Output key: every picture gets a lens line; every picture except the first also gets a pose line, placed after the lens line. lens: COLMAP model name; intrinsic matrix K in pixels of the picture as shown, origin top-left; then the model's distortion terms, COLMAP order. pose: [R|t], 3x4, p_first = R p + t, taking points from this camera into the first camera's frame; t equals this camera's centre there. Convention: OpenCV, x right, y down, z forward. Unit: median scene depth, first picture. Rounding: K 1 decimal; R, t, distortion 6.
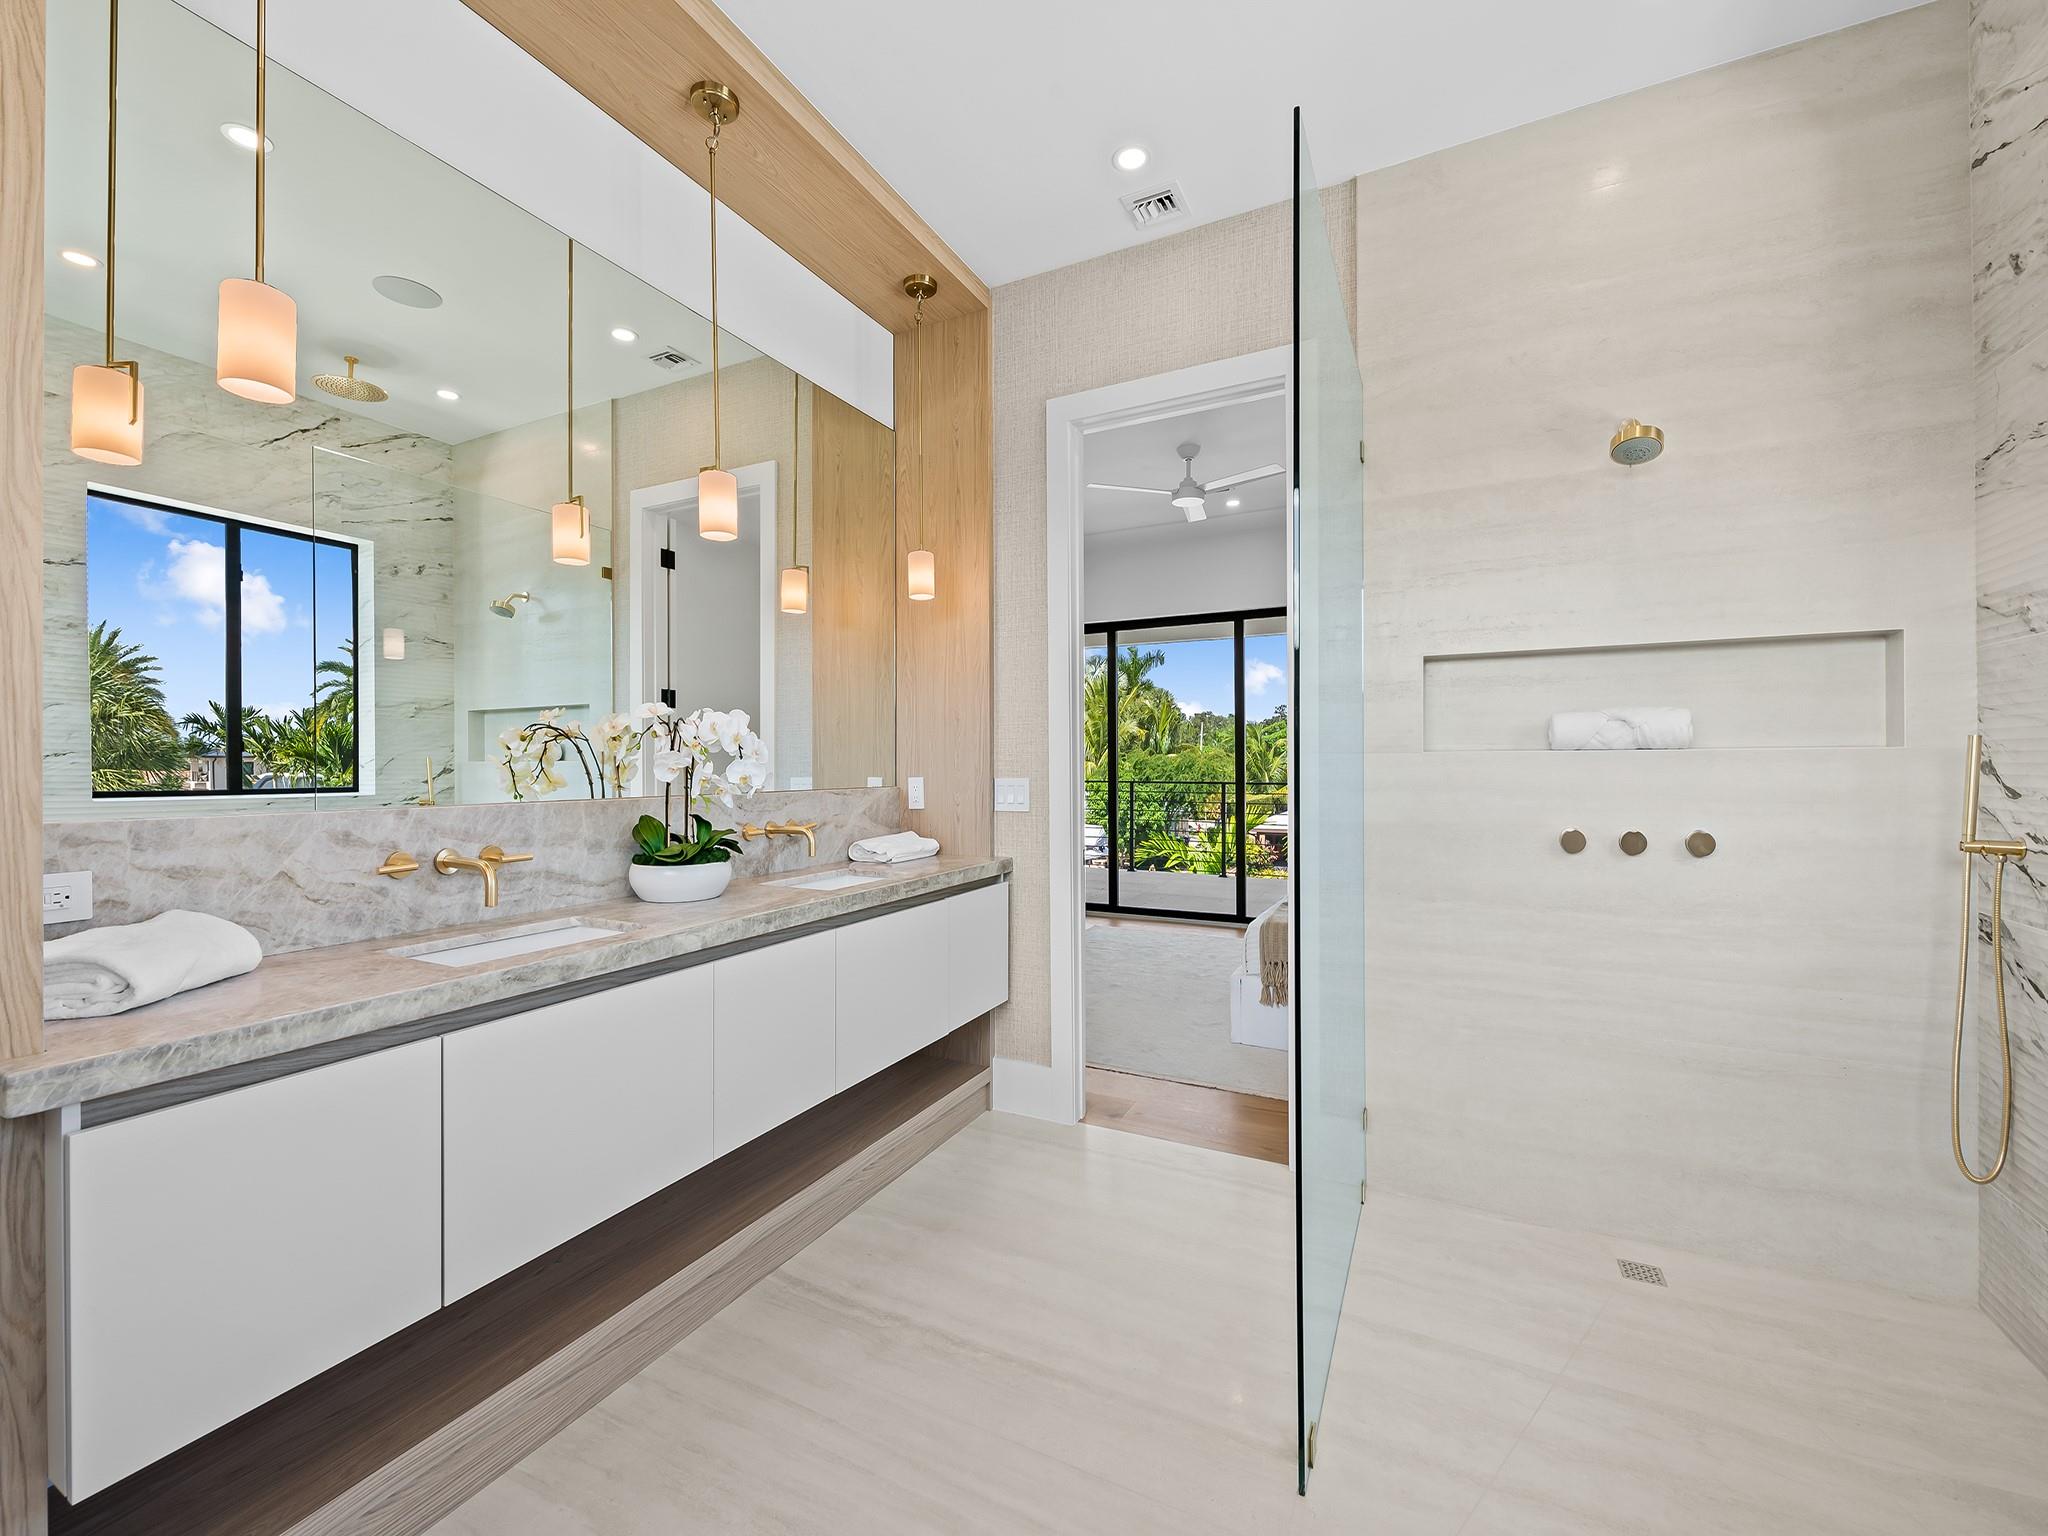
lens RADIAL K [[859.0, 0, 1024.4], [0, 859.0, 761.4], [0, 0, 1]] dist [0.008154, -0.002845]
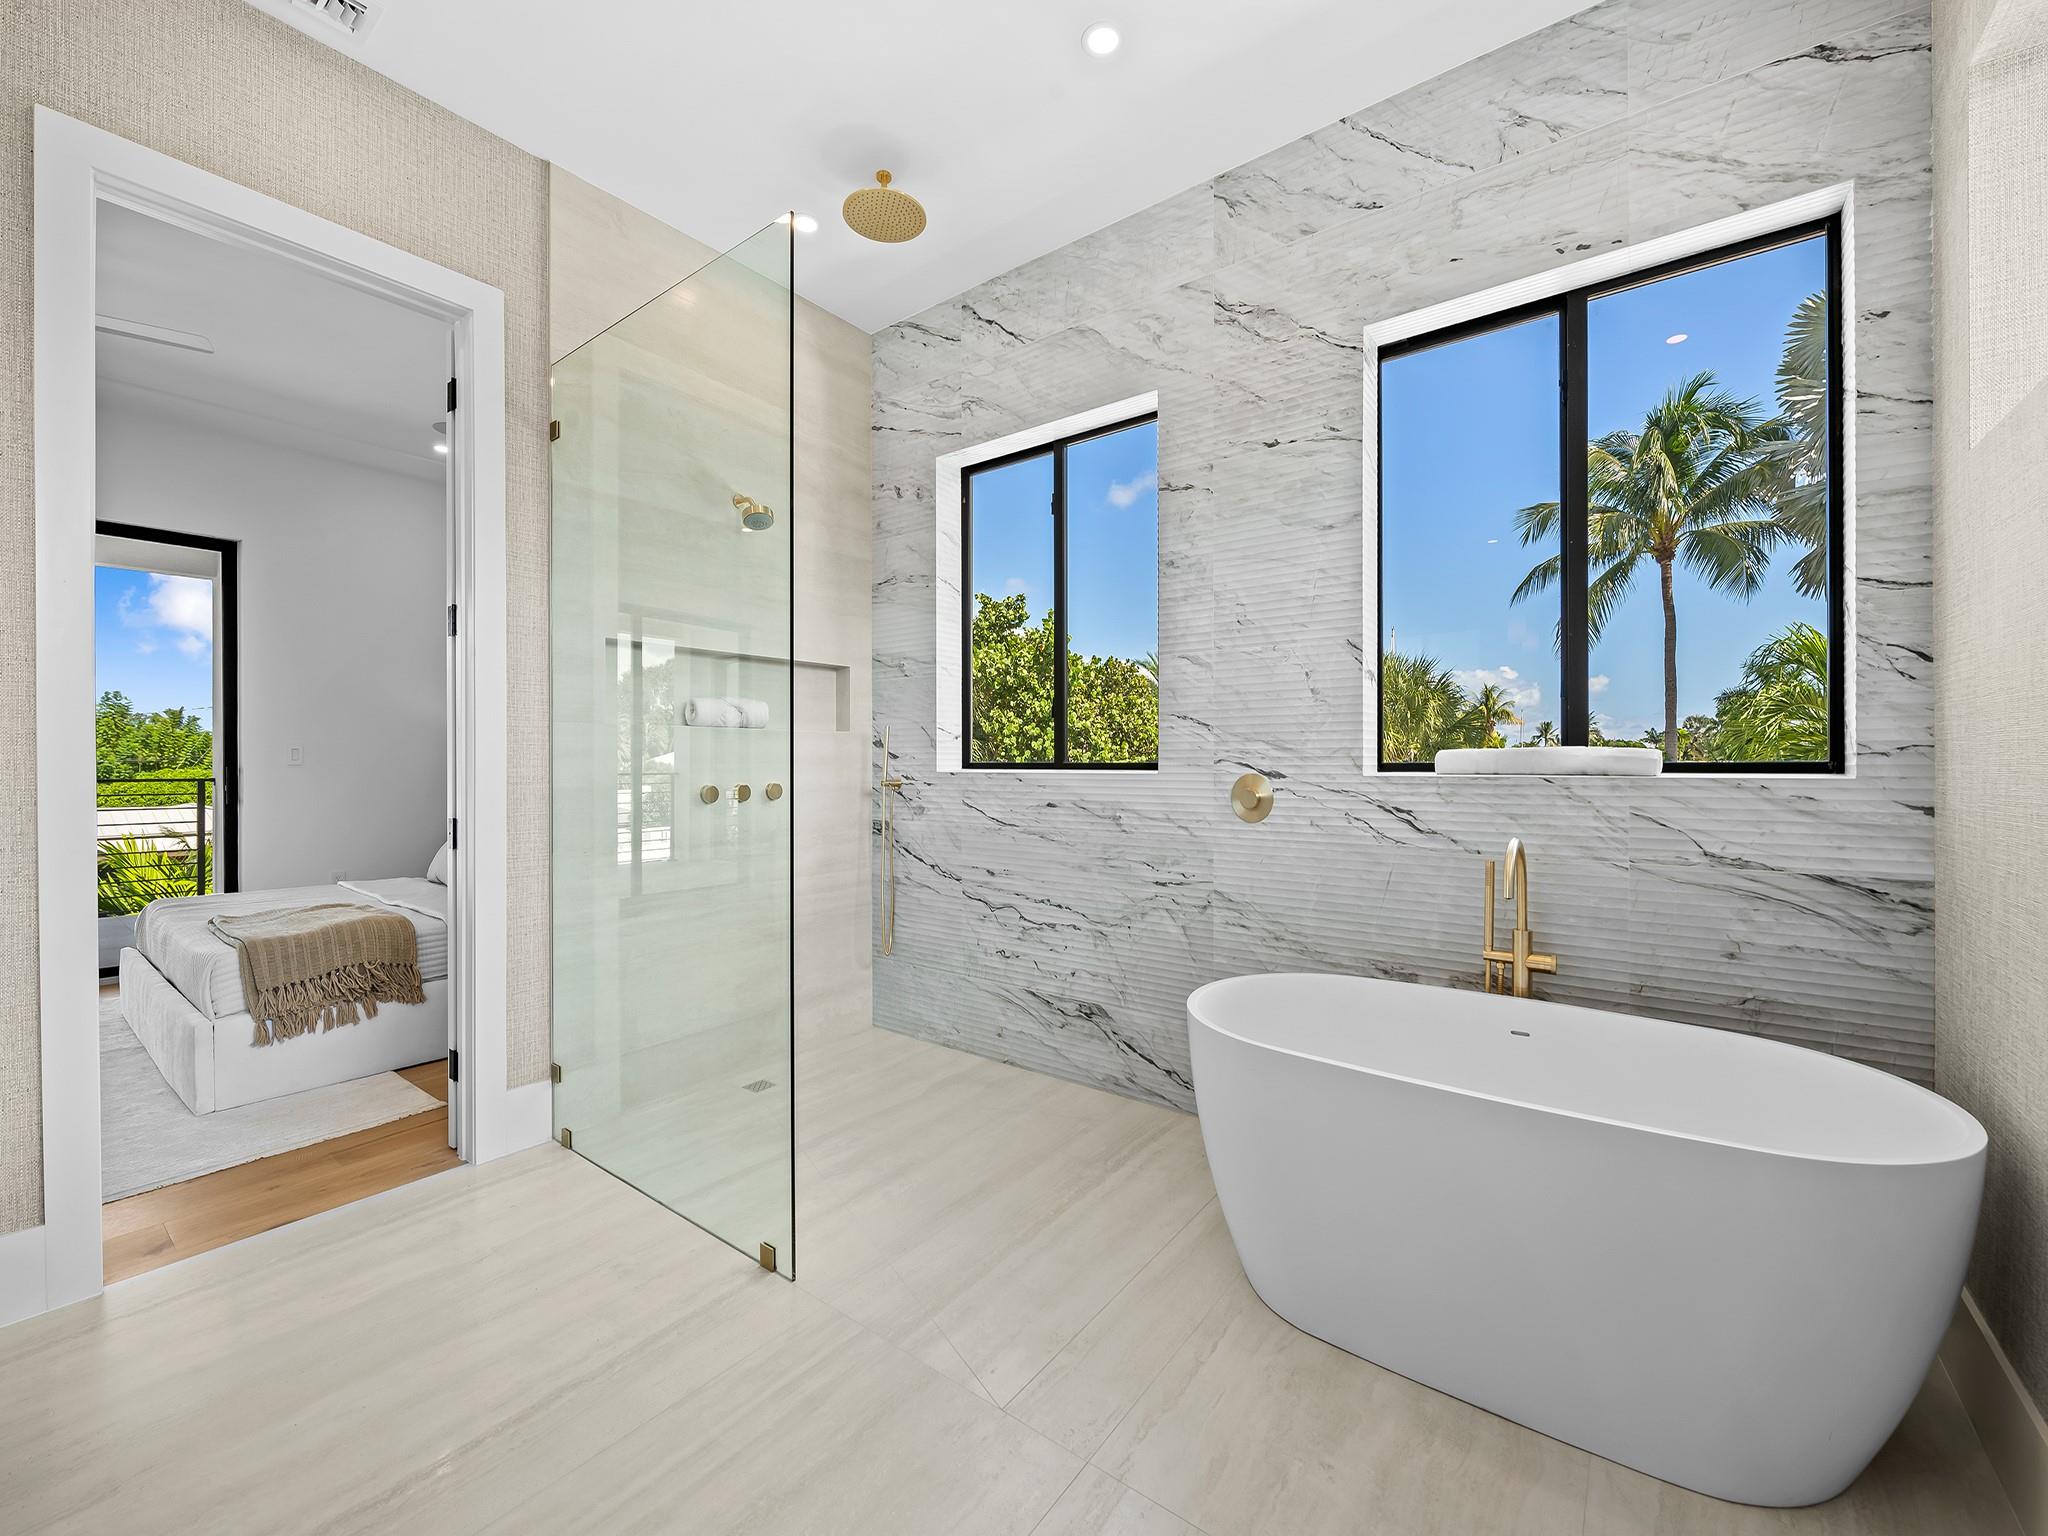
lens RADIAL K [[859.0, 0, 1036.1], [0, 859.0, 769.2], [0, 0, 1]] dist [0.008154, -0.002845]
pose [[0.149501, -0.001178, 0.988761, -0.720700], [-0.001180, 0.999998, 0.001370, 0.059998], [-0.988761, -0.001372, 0.149499, 0.354312]]
